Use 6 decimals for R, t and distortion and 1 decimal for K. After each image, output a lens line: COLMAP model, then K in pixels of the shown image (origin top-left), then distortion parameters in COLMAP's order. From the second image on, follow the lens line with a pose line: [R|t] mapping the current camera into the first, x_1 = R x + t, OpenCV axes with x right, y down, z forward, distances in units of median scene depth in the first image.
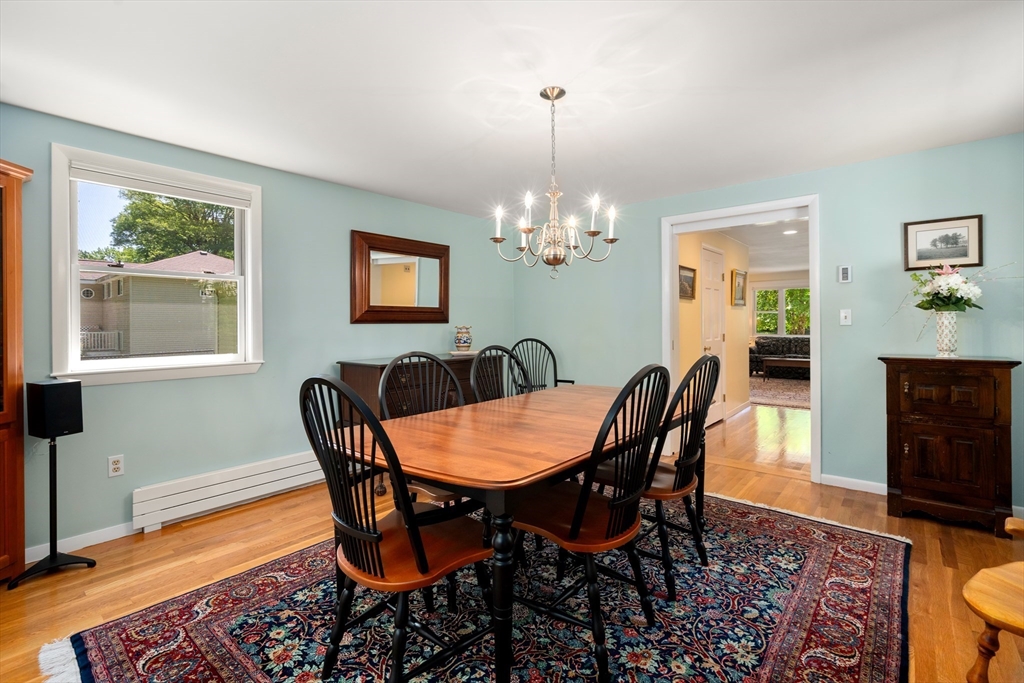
lens RADIAL K [[469.0, 0, 514.0], [0, 469.0, 326.7], [0, 0, 1]] dist [-0.000008, 0.000137]
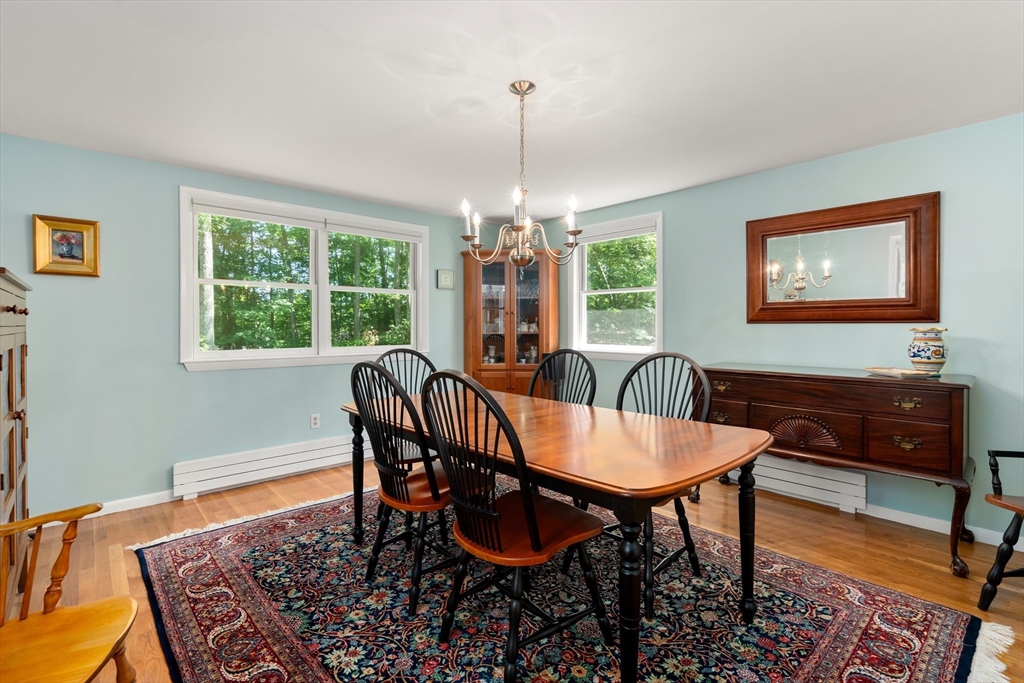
lens RADIAL K [[479.2, 0, 510.7], [0, 479.2, 320.9], [0, 0, 1]] dist [-0.001449, -0.000010]
pose [[-0.138787, 0.000888, -0.990322, 1.327461], [-0.004648, 0.999988, 0.001548, -0.020985], [0.990311, 0.004817, -0.138782, 1.372647]]
